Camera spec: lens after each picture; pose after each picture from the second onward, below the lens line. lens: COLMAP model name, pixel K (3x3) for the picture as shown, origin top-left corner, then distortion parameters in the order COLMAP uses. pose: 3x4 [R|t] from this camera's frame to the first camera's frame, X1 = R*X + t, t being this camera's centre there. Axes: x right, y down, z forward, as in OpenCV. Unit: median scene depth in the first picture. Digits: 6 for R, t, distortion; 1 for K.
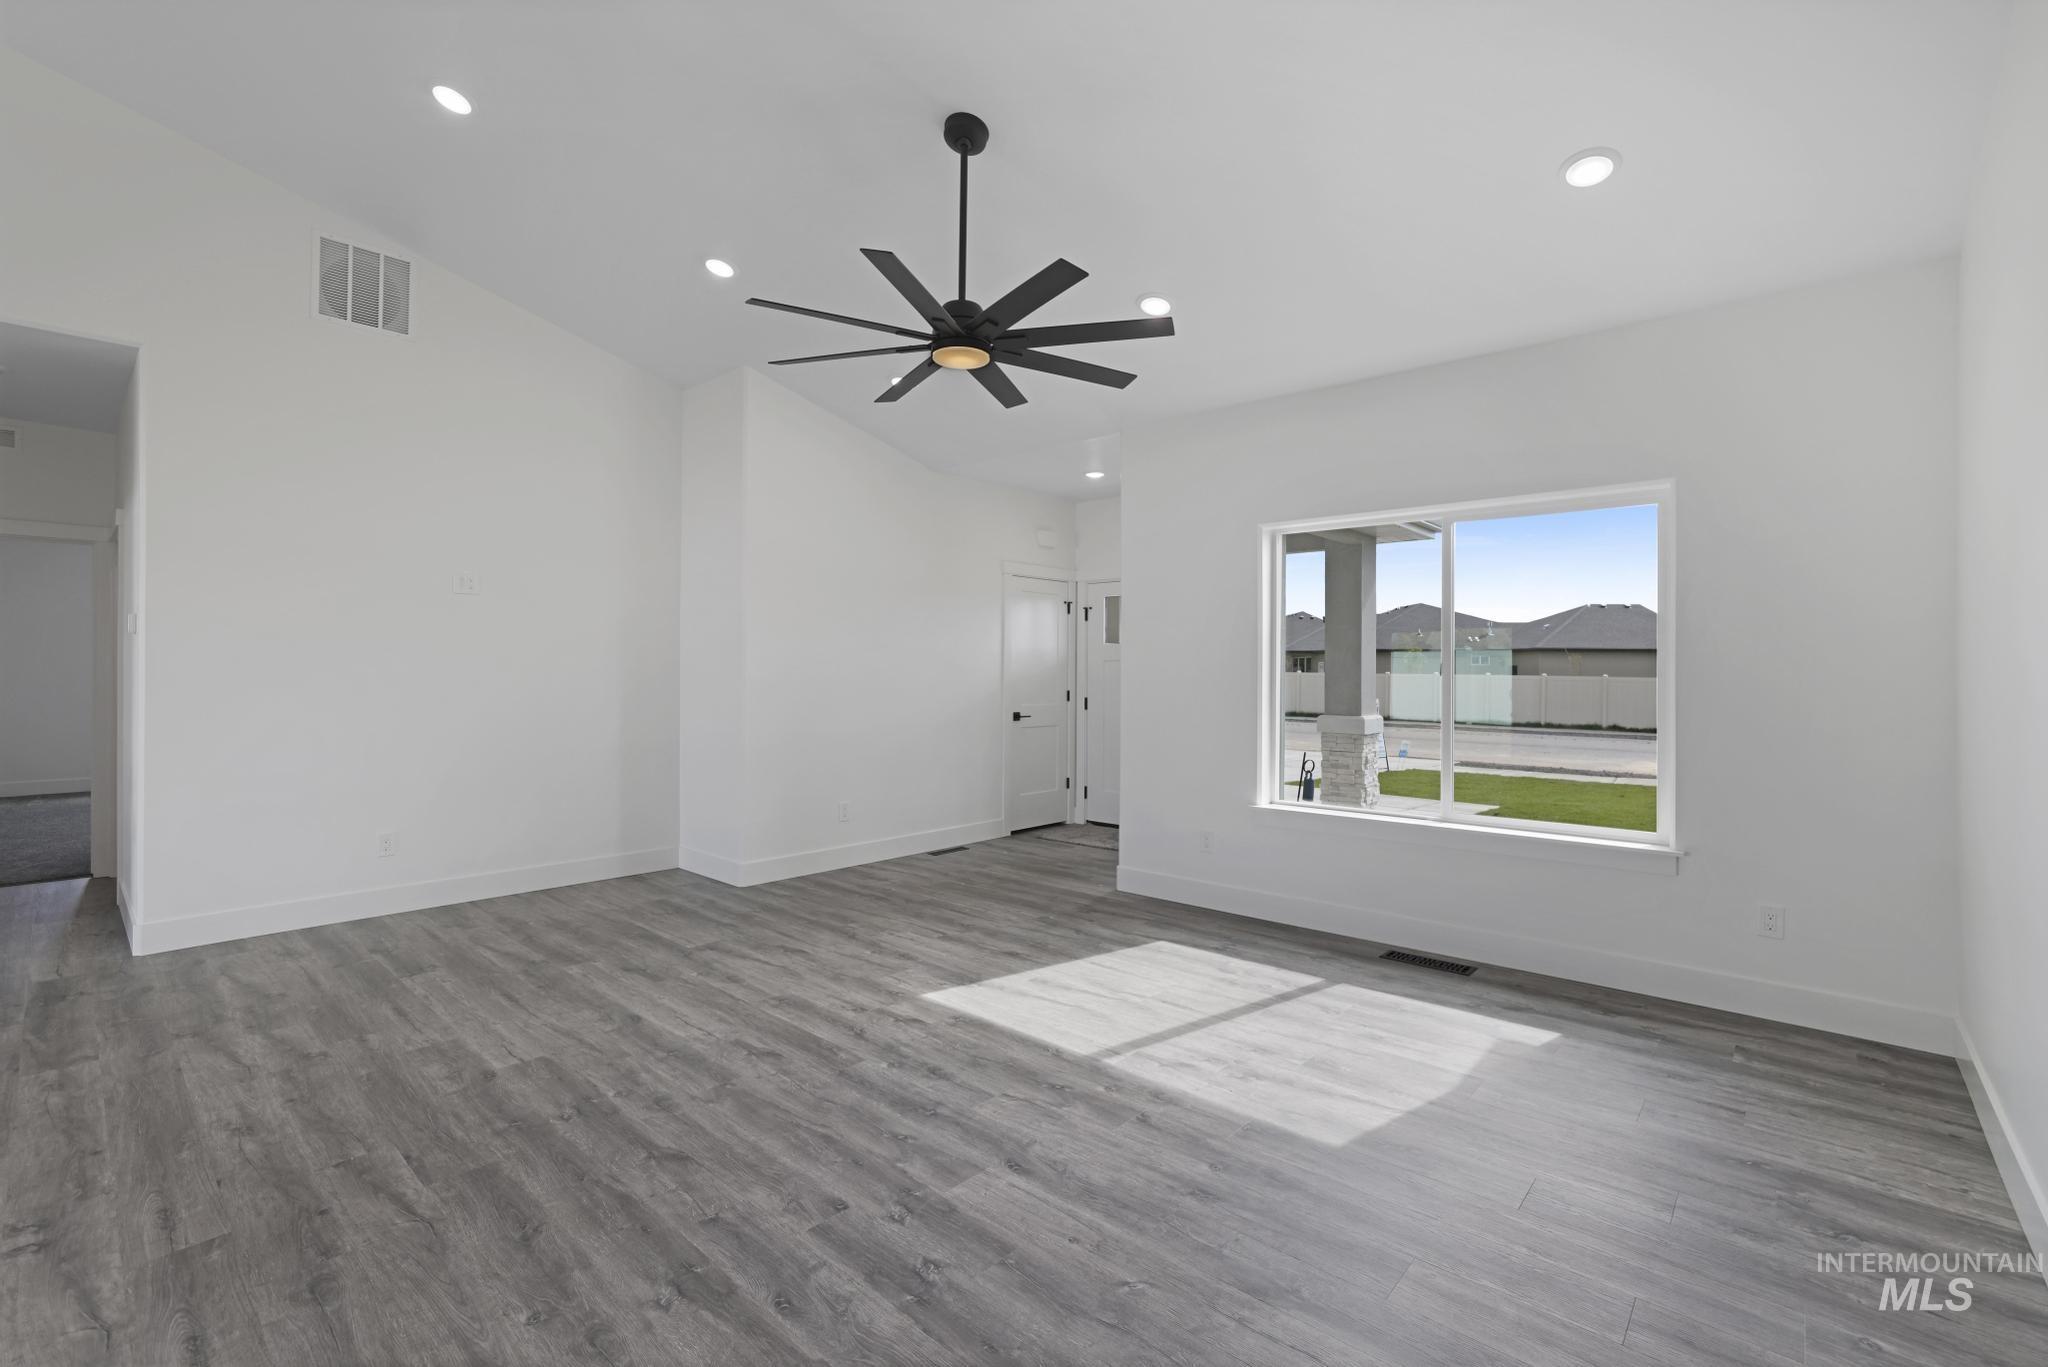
lens RADIAL K [[897.3, 0, 1025.9], [0, 897.3, 675.1], [0, 0, 1]] dist [-0.018882, 0.001432]
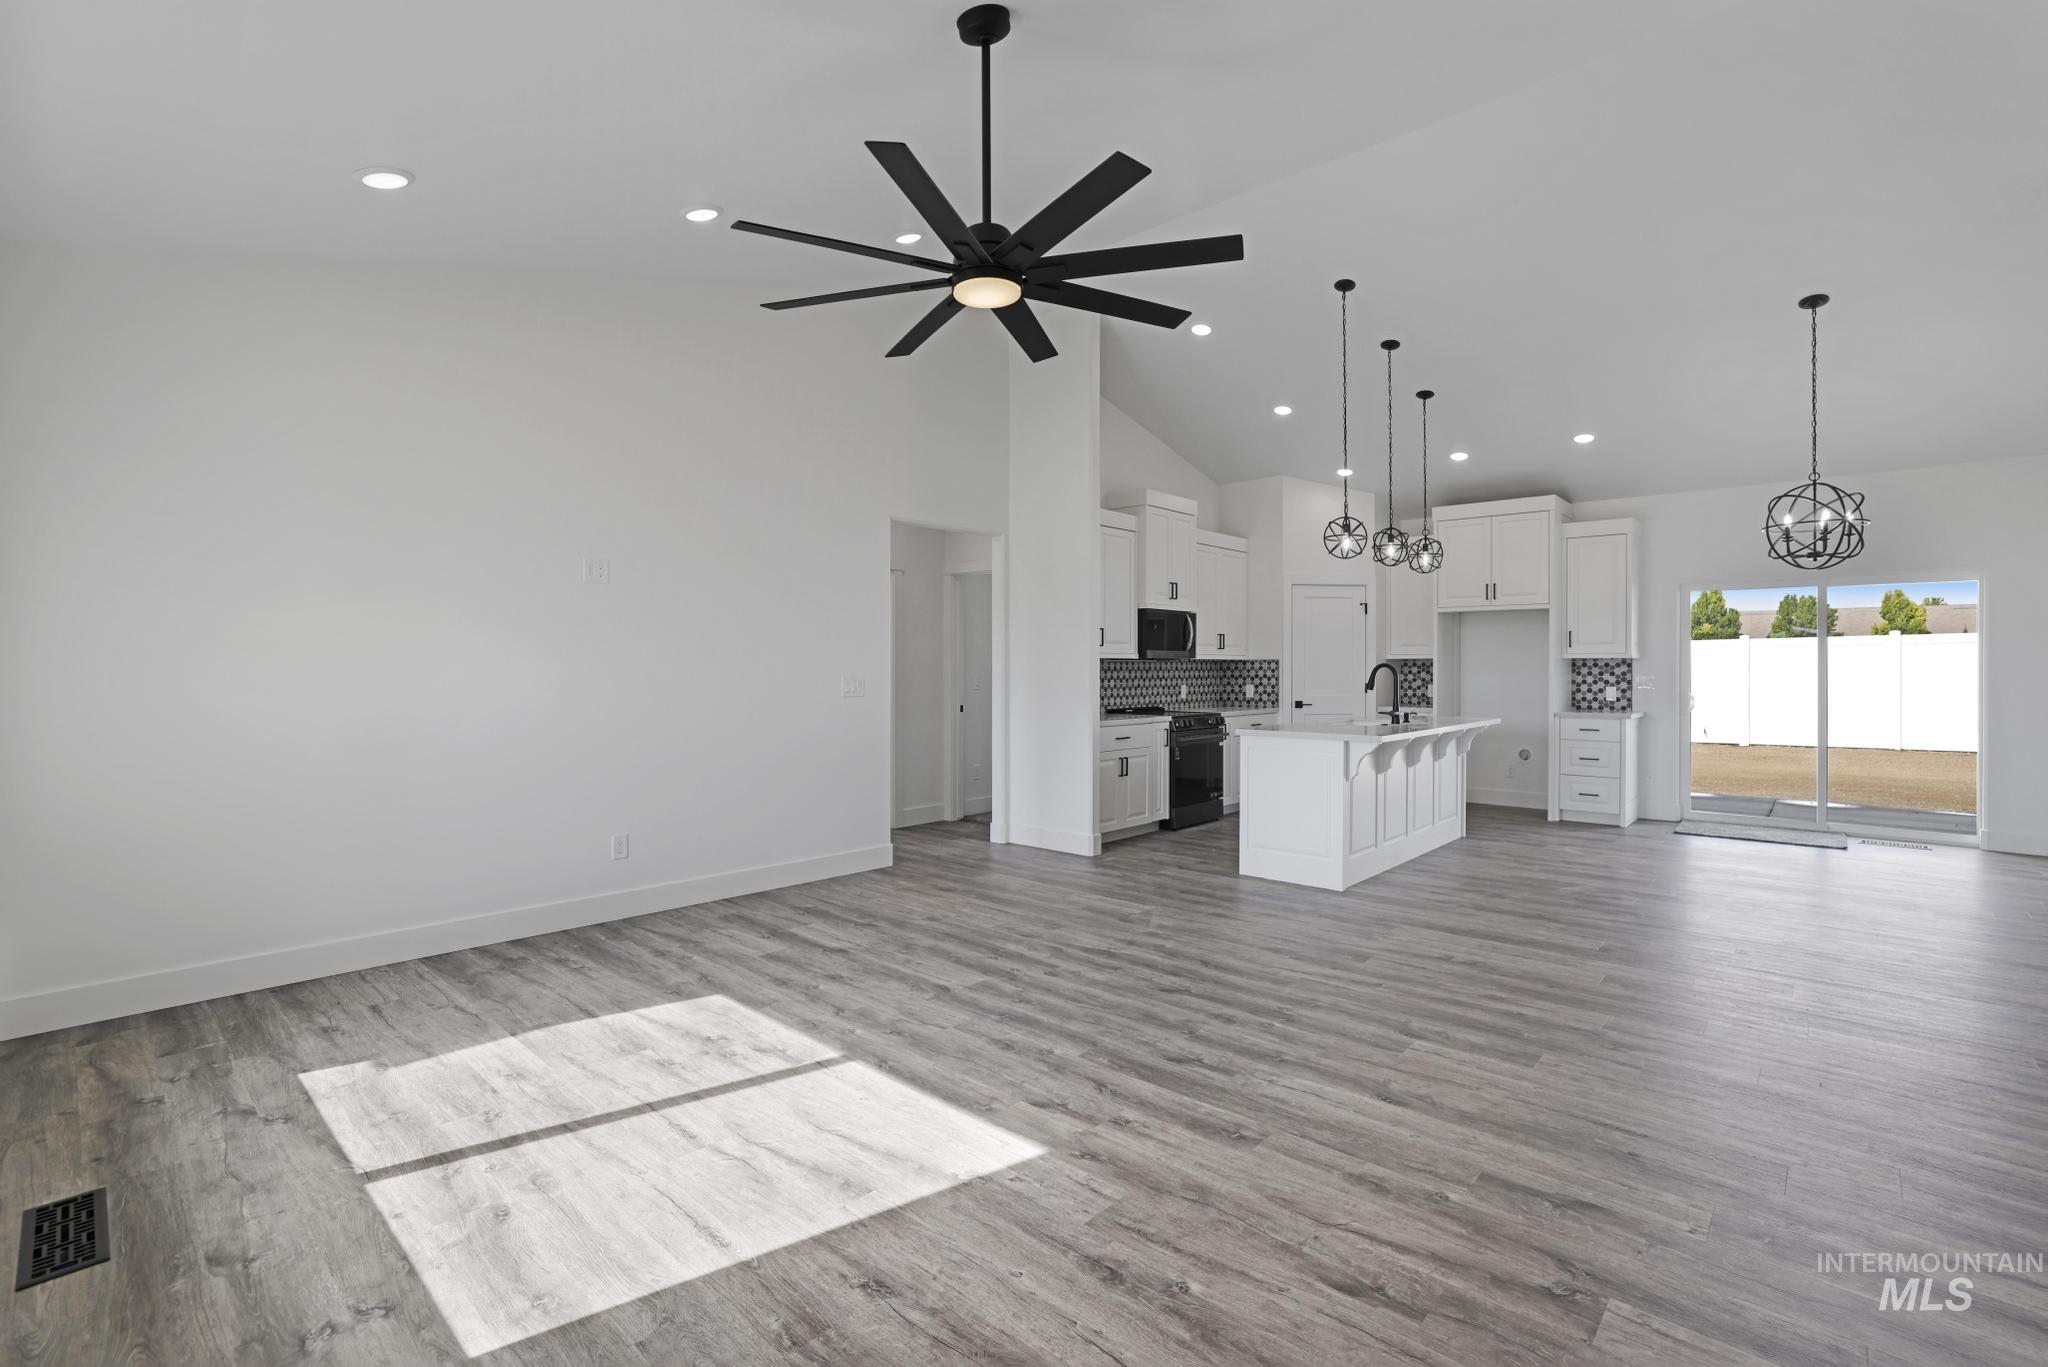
lens RADIAL K [[897.3, 0, 1020.3], [0, 897.3, 675.1], [0, 0, 1]] dist [-0.018882, 0.001432]
pose [[-0.999853, -0.006130, 0.015999, -0.128163], [-0.005945, 0.999915, 0.011569, -0.004045], [-0.016068, 0.011473, -0.999805, 1.984188]]
